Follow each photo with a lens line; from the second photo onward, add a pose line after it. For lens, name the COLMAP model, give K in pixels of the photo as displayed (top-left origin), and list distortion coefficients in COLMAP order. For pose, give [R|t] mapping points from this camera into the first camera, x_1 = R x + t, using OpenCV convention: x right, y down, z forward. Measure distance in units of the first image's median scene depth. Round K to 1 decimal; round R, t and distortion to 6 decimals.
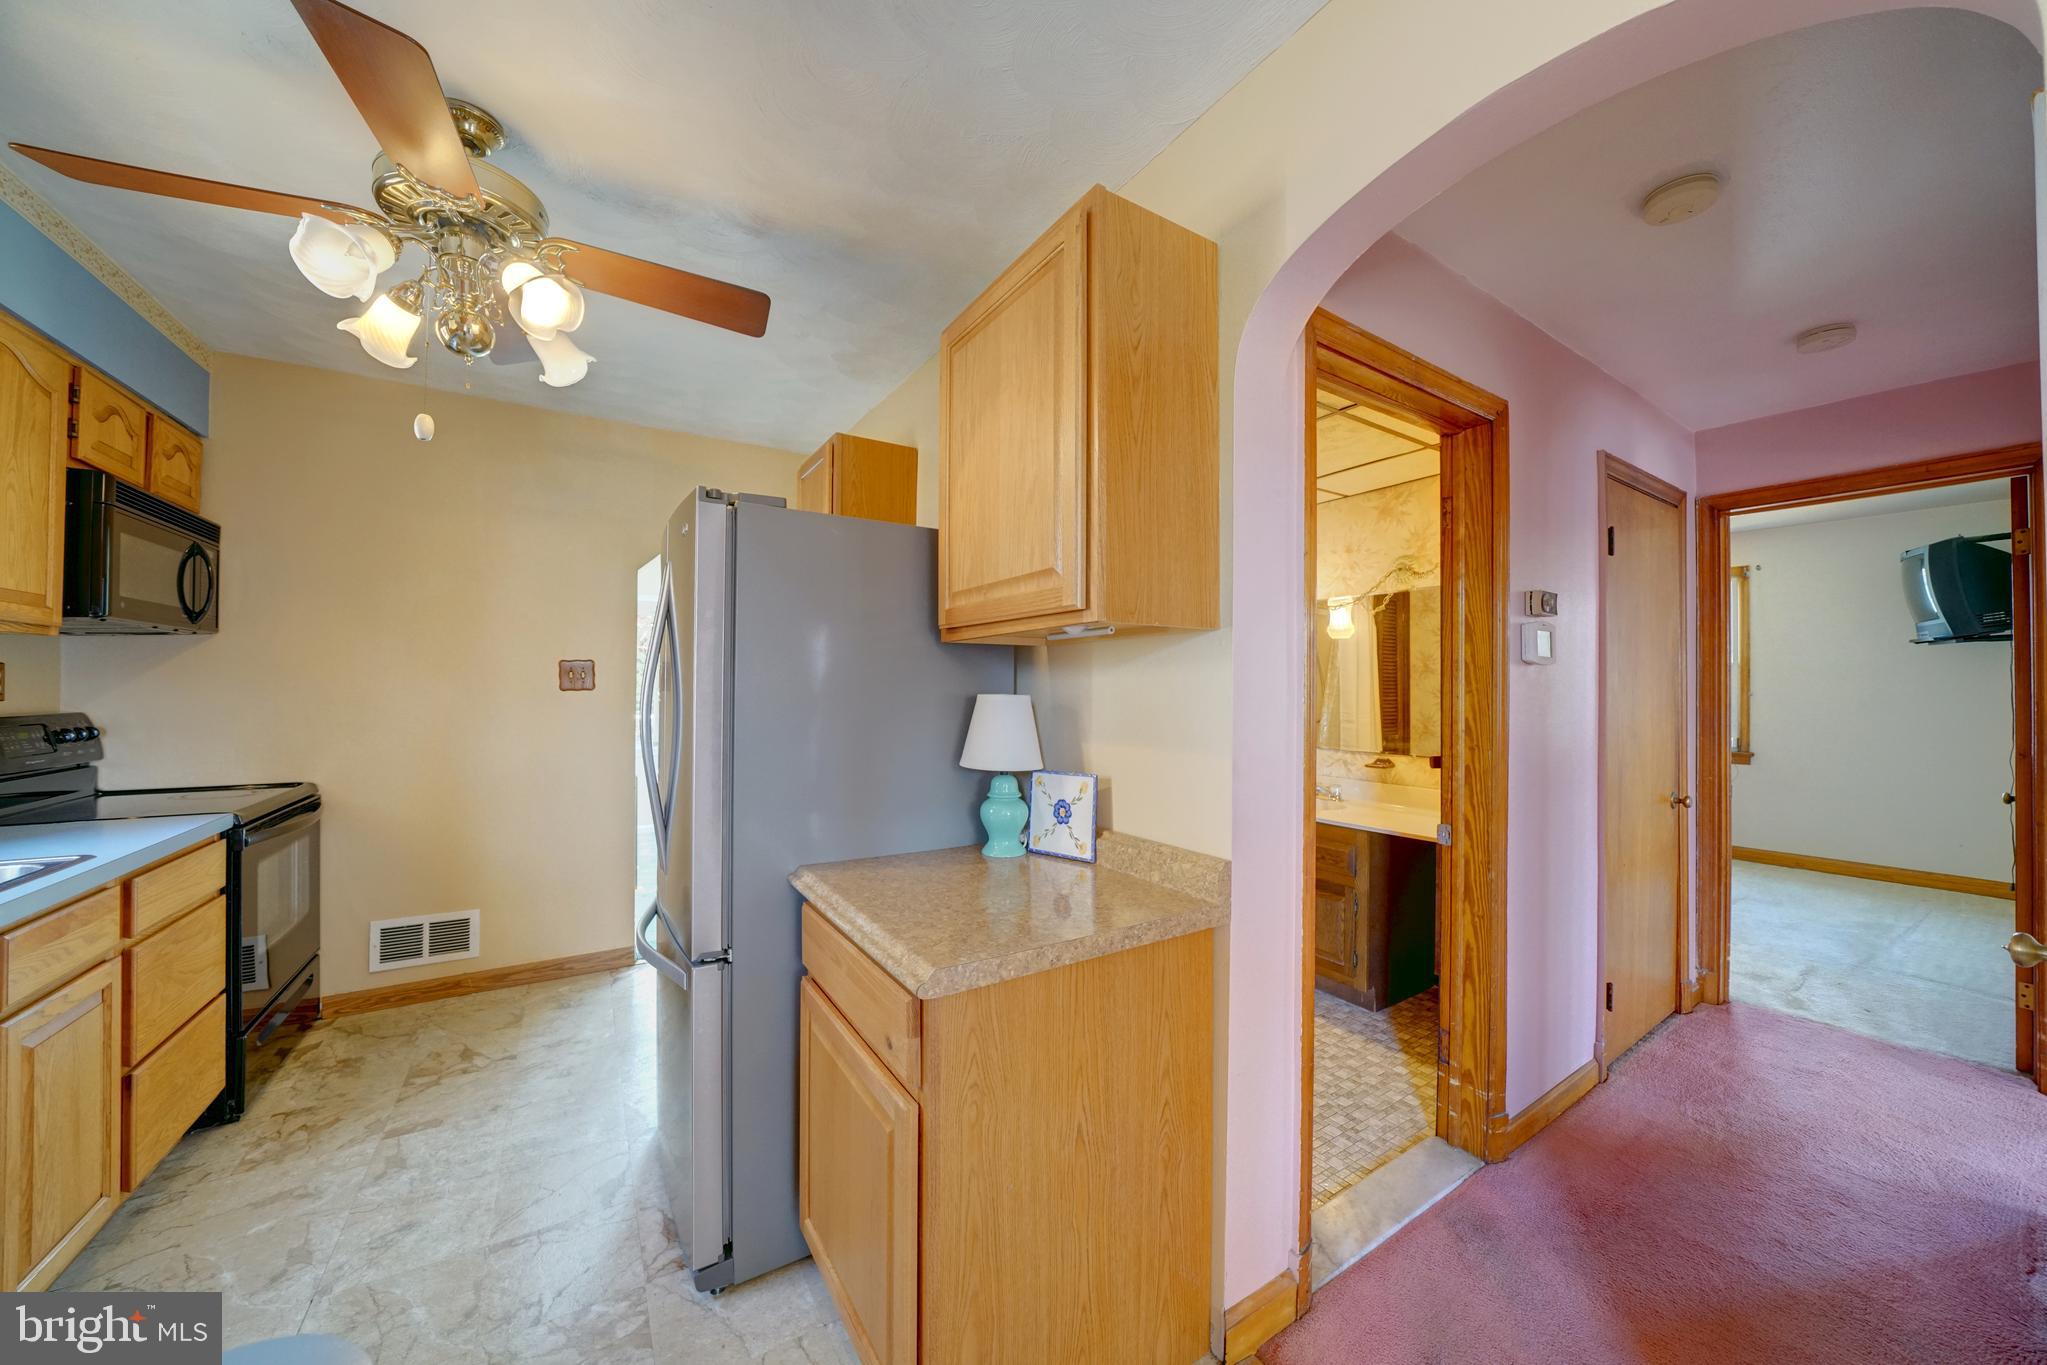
lens RADIAL K [[707.8, 0, 1020.9], [0, 707.8, 680.8], [0, 0, 1]] dist [-0.024118, 0.001976]
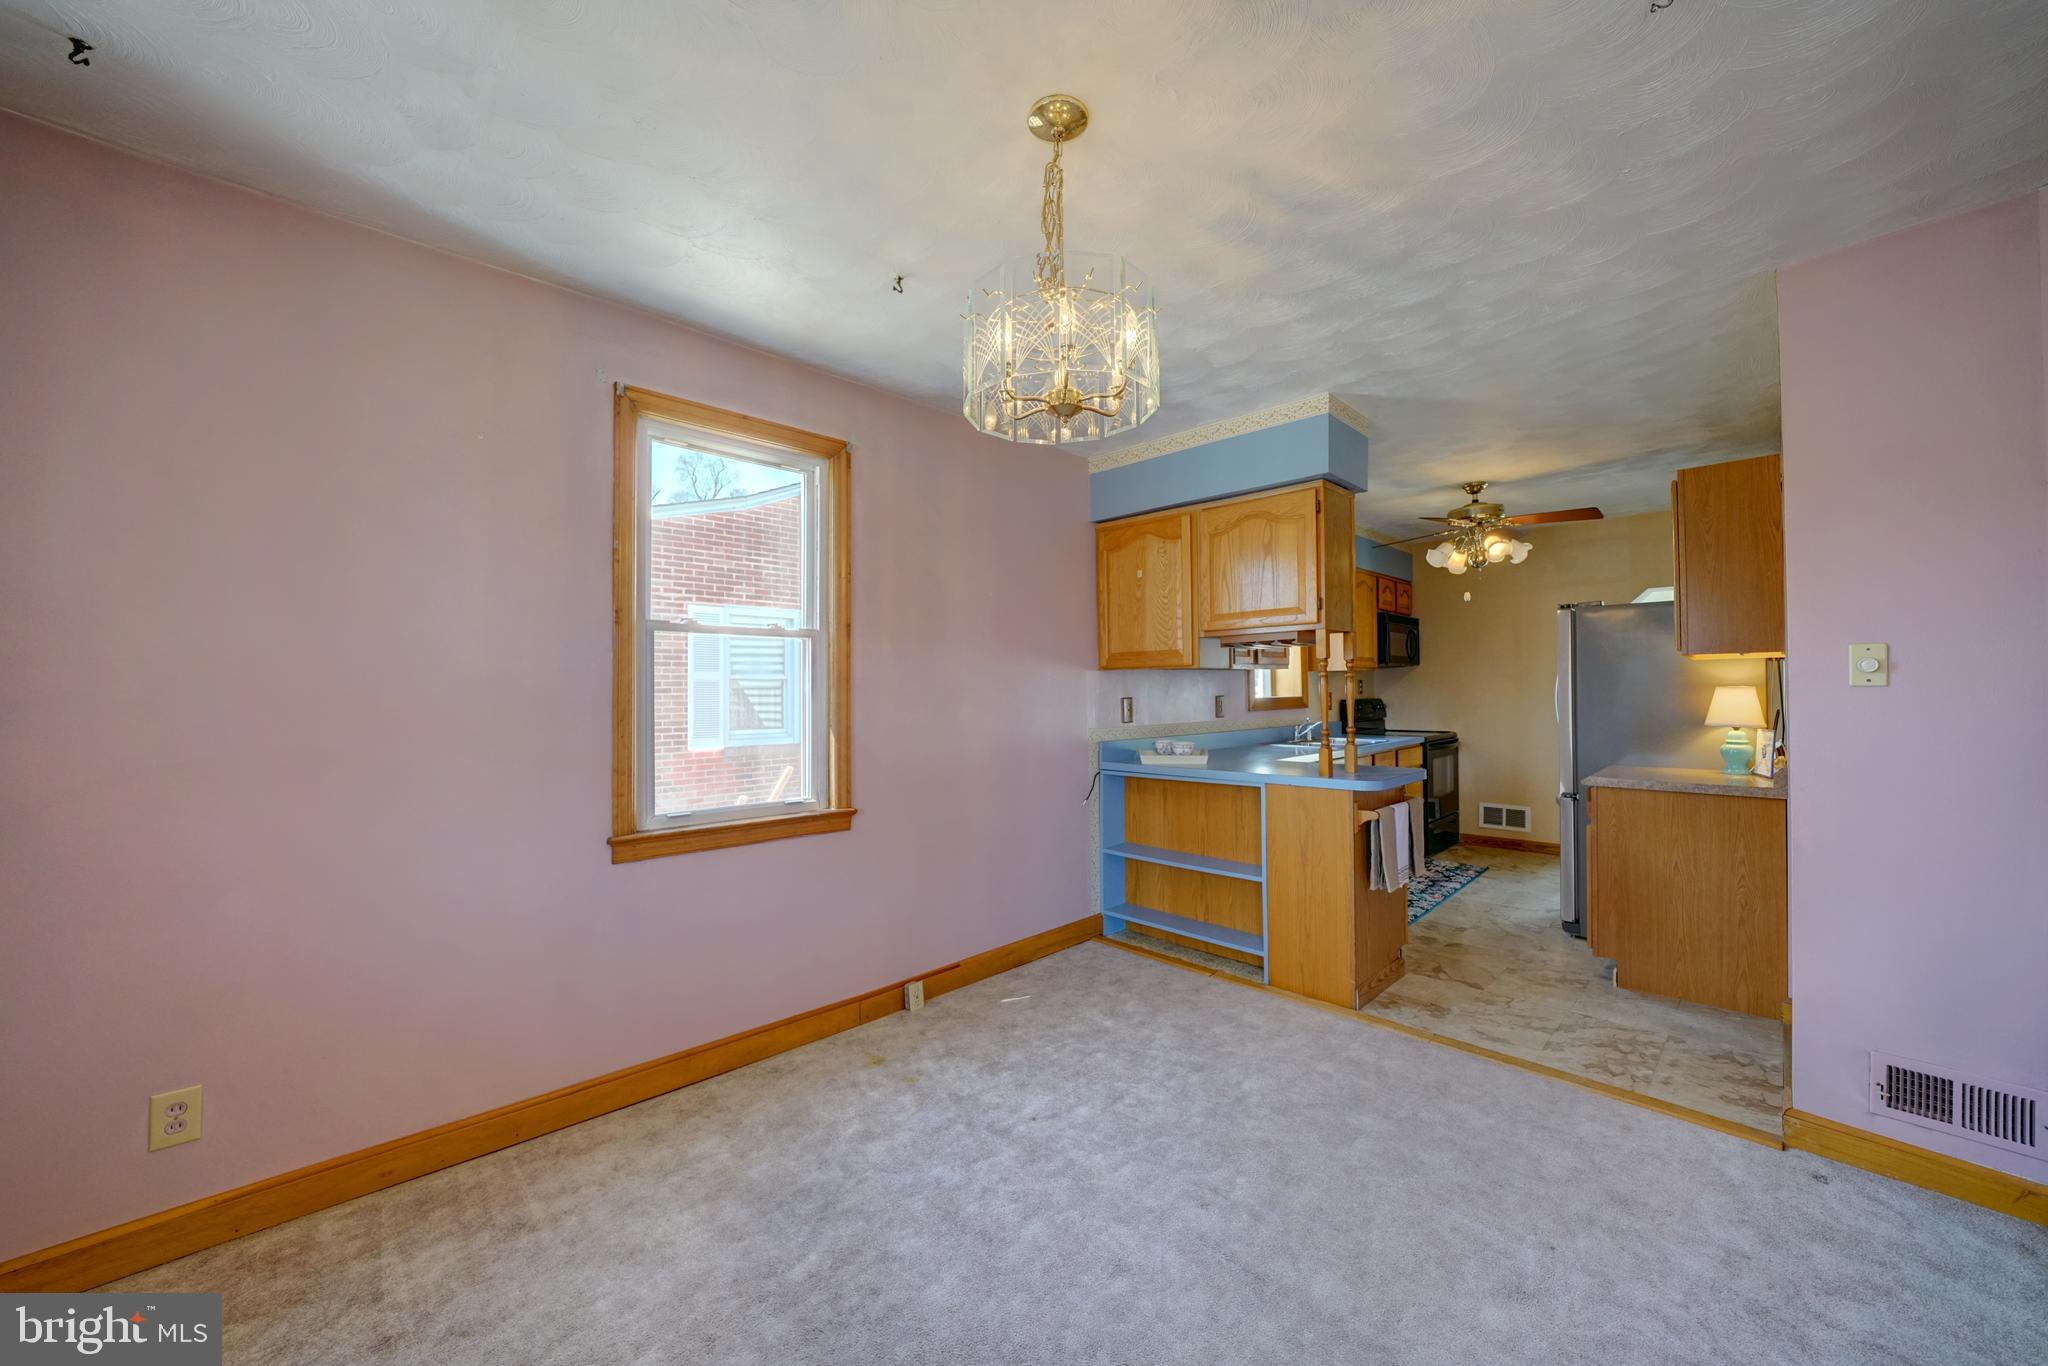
lens RADIAL K [[758.7, 0, 1023.7], [0, 758.7, 684.8], [0, 0, 1]] dist [-0.012622, 0.001339]
pose [[0.209325, -0.016325, -0.977710, 1.318486], [0.019830, 0.999726, -0.012447, 0.003155], [0.977645, -0.016783, 0.209591, -1.063262]]
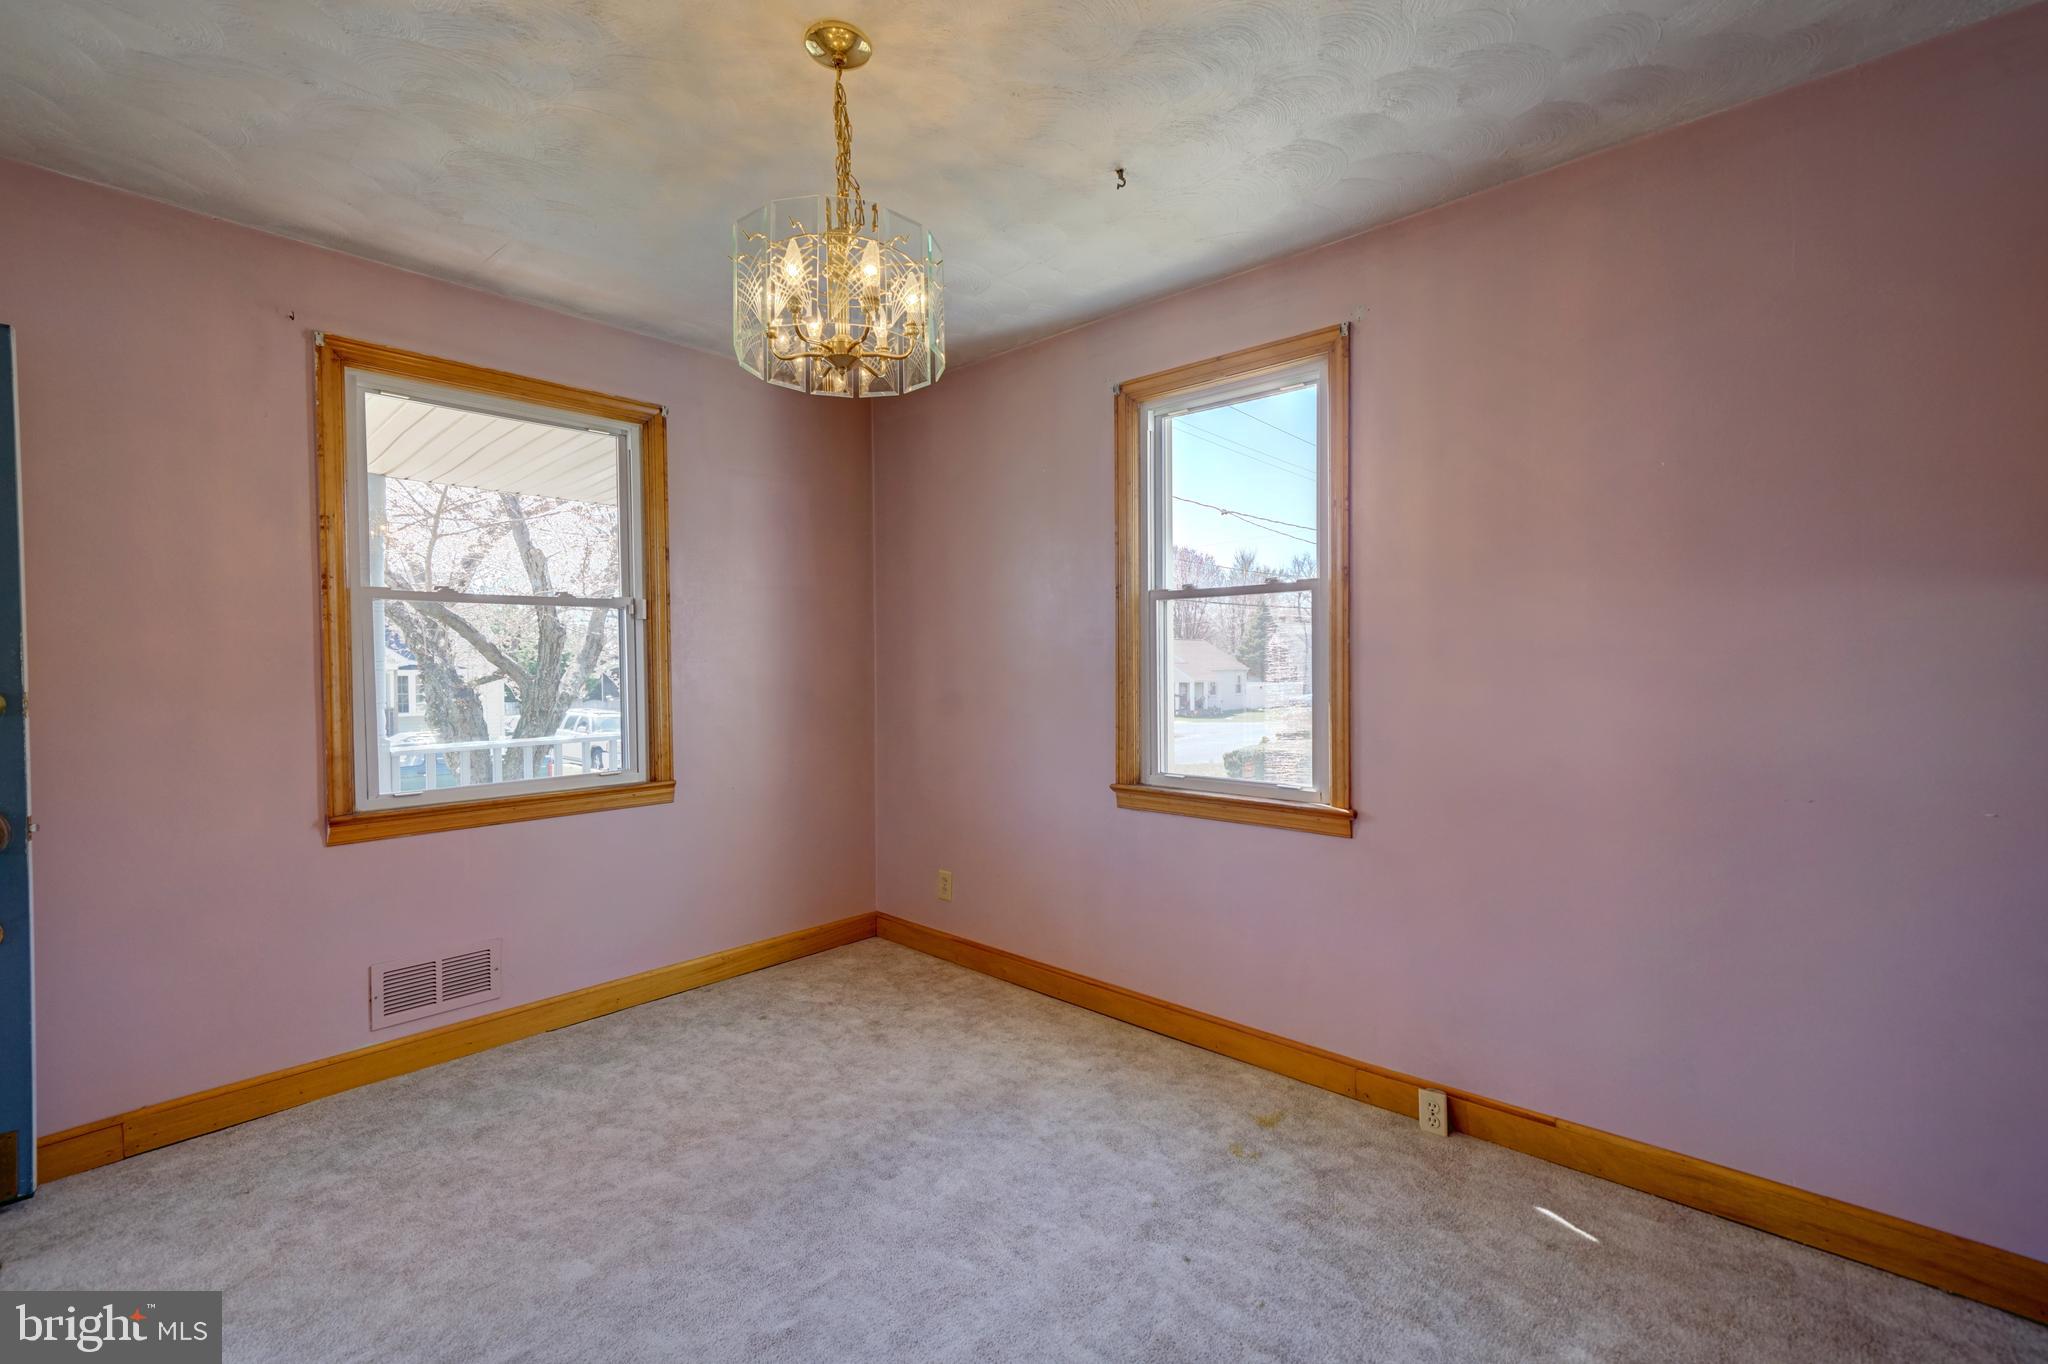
lens RADIAL K [[890.1, 0, 1017.3], [0, 890.1, 675.4], [0, 0, 1]] dist [0.013485, 0.000346]
pose [[-0.967614, 0.004485, -0.252396, 0.617440], [0.006101, 0.999966, -0.005617, 0.025439], [0.252362, -0.006975, -0.967608, 0.047478]]
